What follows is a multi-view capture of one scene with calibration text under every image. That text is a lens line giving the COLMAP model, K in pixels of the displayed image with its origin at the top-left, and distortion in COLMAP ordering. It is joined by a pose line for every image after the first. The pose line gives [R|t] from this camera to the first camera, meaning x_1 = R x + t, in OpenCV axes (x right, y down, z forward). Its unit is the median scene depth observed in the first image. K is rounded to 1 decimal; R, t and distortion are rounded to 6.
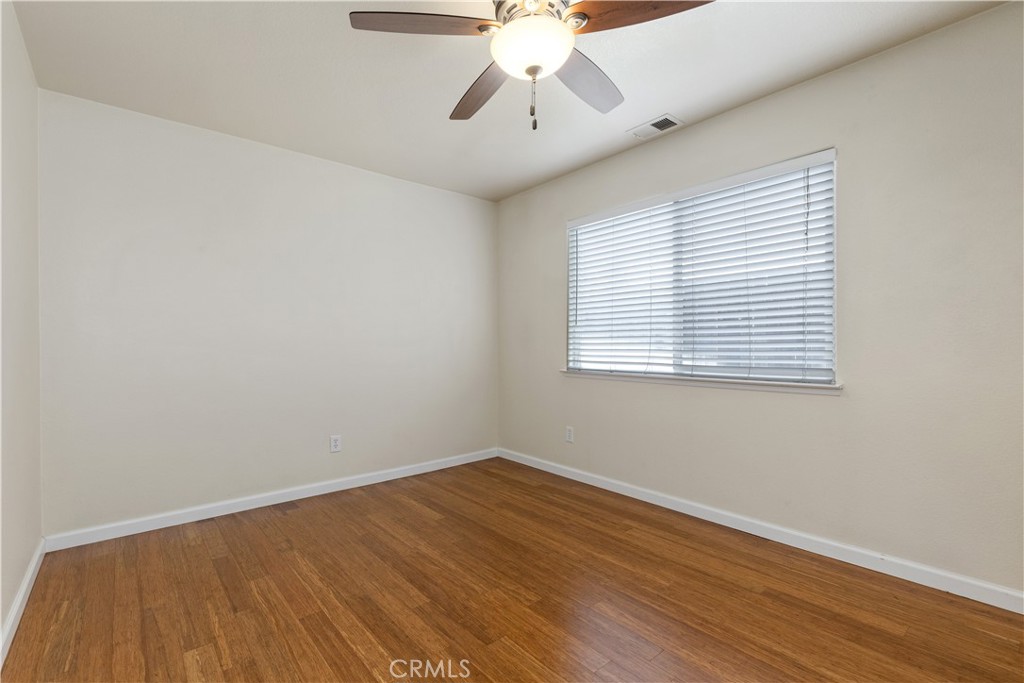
lens RADIAL K [[462.5, 0, 510.7], [0, 462.5, 346.3], [0, 0, 1]] dist [0.001960, -0.000062]
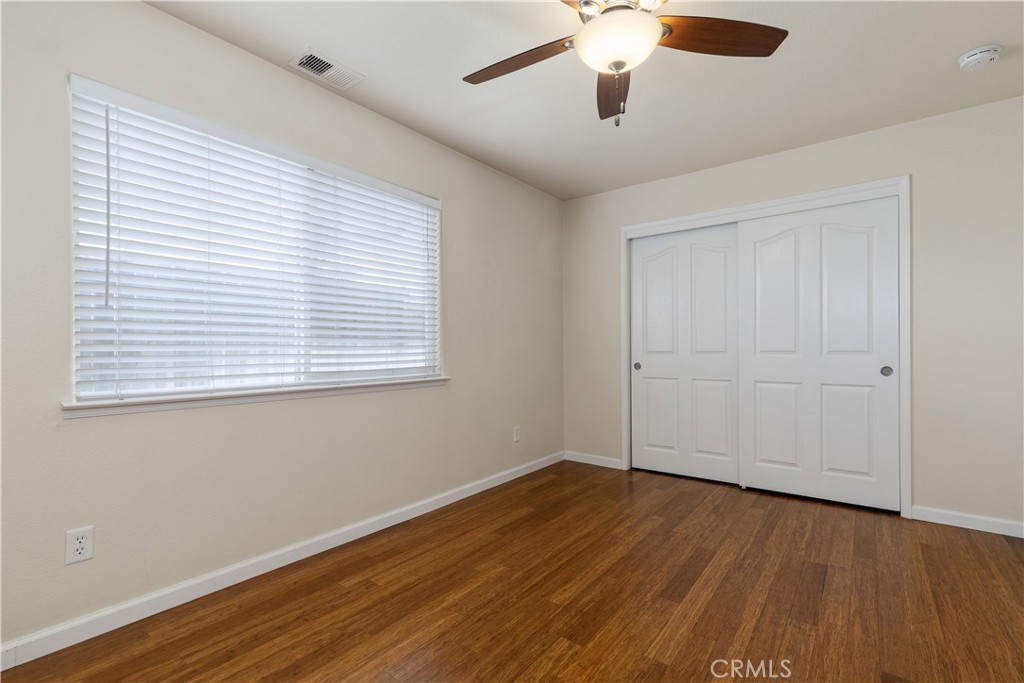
lens RADIAL K [[462.5, 0, 510.7], [0, 462.5, 346.3], [0, 0, 1]] dist [0.001960, -0.000062]
pose [[-0.210955, 0.004559, 0.977485, -0.547359], [0.008840, 0.999957, -0.002756, 0.000583], [-0.977456, 0.008060, -0.210987, 0.913060]]
